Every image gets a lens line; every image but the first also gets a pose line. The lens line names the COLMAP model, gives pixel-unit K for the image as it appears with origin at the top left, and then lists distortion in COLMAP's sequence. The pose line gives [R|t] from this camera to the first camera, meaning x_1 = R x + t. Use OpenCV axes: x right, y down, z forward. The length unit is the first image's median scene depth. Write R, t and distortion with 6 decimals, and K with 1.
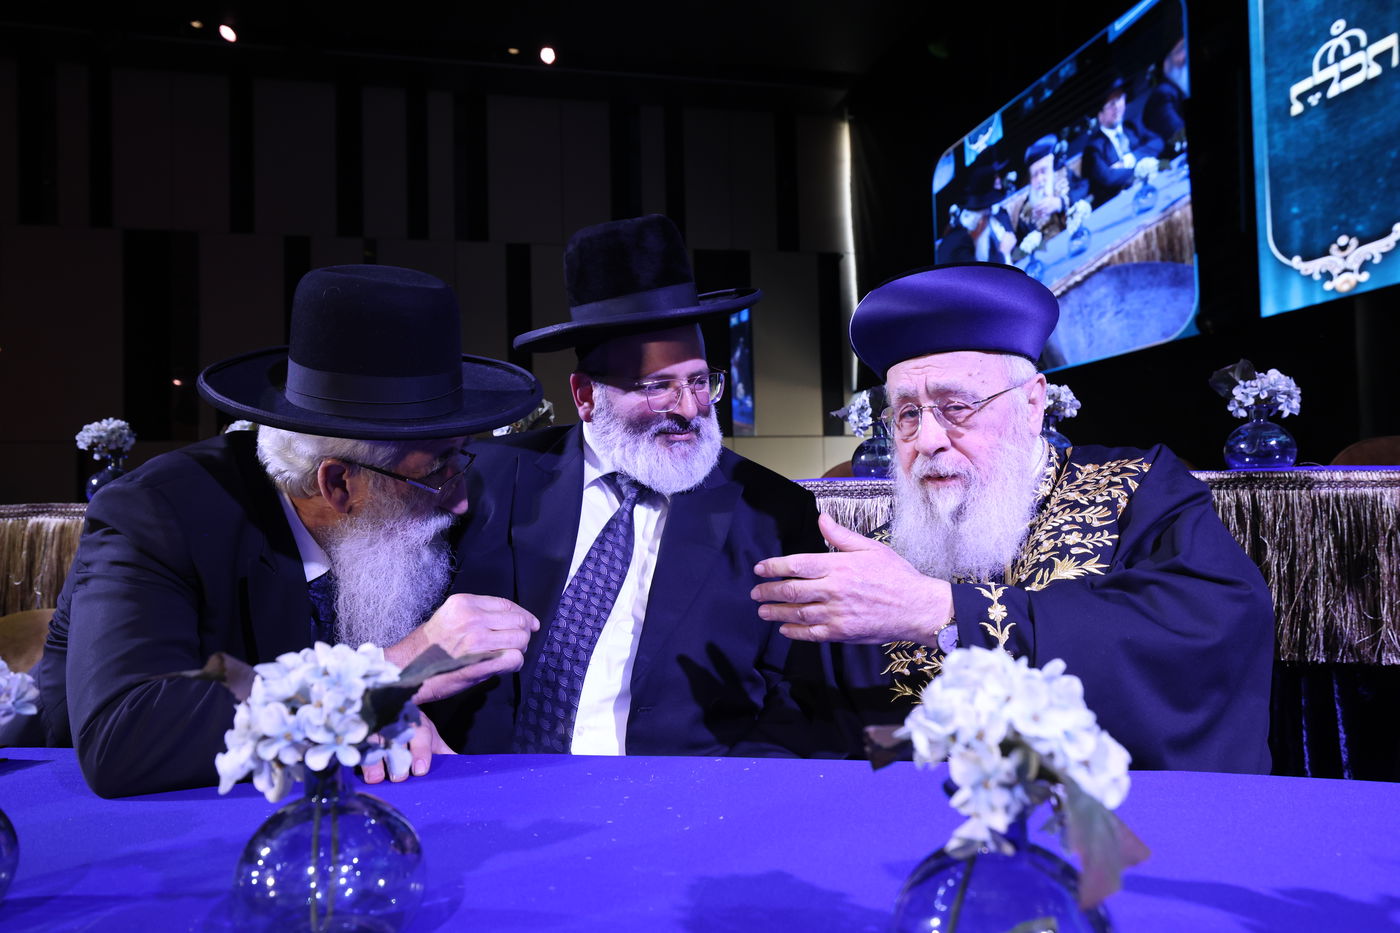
lens RADIAL K [[1112.2, 0, 701.3], [0, 1112.2, 457.1], [0, 0, 1]] dist [0.084120, 0.019036]
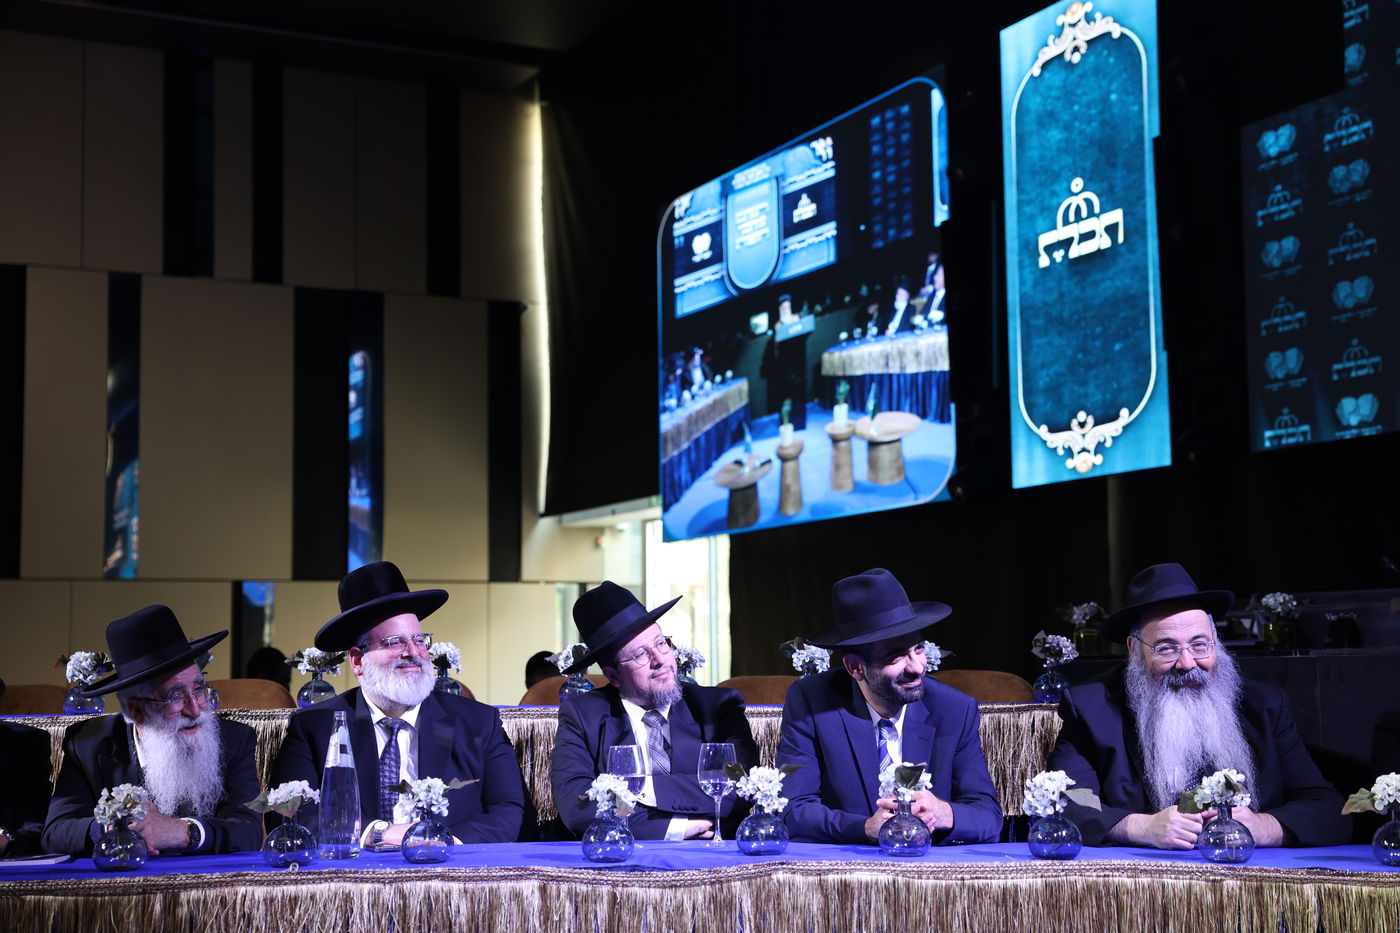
lens RADIAL K [[2273.4, 0, 701.6], [0, 2273.4, 475.9], [0, 0, 1]] dist [0.172223, 0.000000]
pose [[0.976325, 0.037260, 0.213074, -0.114380], [-0.028262, 0.998582, -0.045122, -0.051219], [-0.214453, 0.038031, 0.975994, -0.682740]]
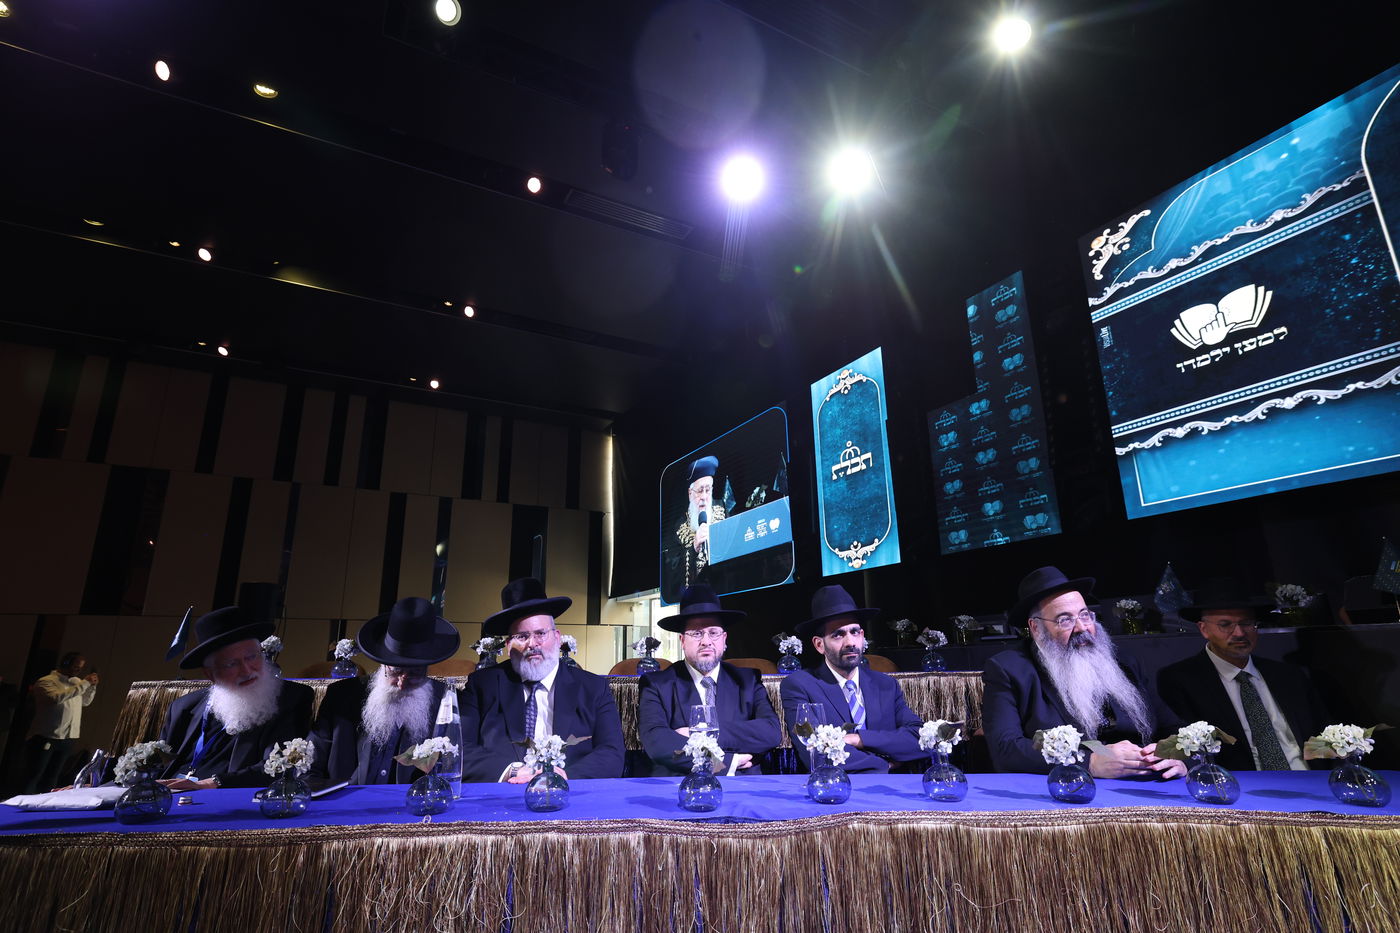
lens RADIAL K [[753.1, 0, 696.5], [0, 753.1, 458.5], [0, 0, 1]] dist [-0.020222, 0.012194]
pose [[0.963963, 0.087511, 0.251232, -0.063424], [-0.029107, 0.973373, -0.227372, -0.022273], [-0.264440, 0.211865, 0.940843, -0.216246]]
